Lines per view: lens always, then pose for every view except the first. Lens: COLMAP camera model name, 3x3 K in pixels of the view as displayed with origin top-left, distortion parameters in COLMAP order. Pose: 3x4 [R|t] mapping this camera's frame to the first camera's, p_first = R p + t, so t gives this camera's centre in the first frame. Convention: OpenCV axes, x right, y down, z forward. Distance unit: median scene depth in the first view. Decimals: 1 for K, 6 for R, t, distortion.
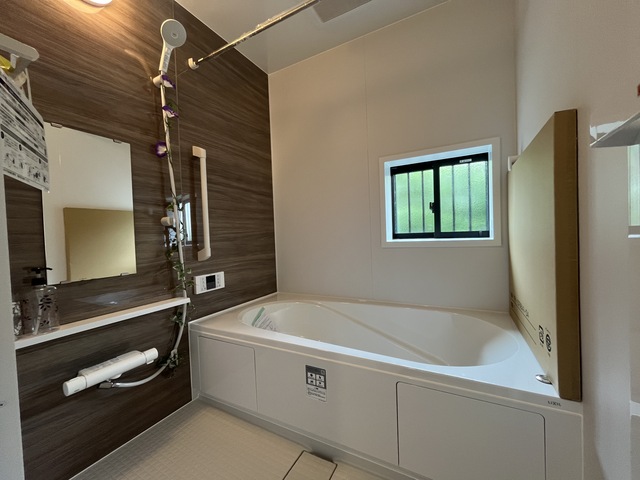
lens RADIAL K [[260.4, 0, 319.6], [0, 260.4, 240.2], [0, 0, 1]] dist [-0.001045, -0.000034]
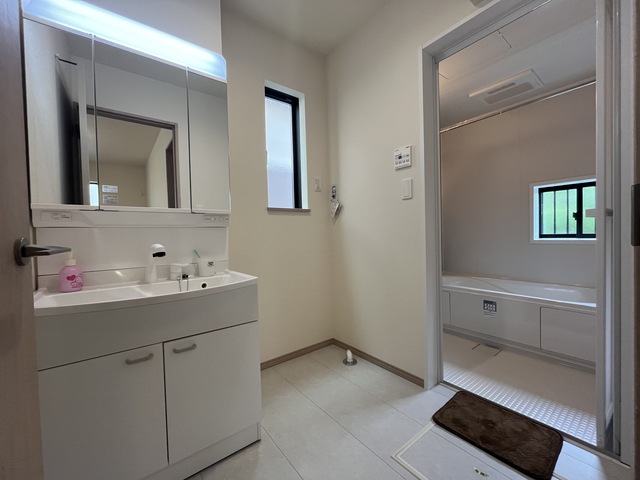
lens RADIAL K [[260.4, 0, 320.0], [0, 260.4, 242.8], [0, 0, 1]] dist [-0.001045, -0.000034]
pose [[0.913301, 0.022583, -0.406659, -0.250056], [-0.015760, 0.999673, 0.020119, 0.011385], [0.406981, -0.011966, 0.913358, -0.839532]]
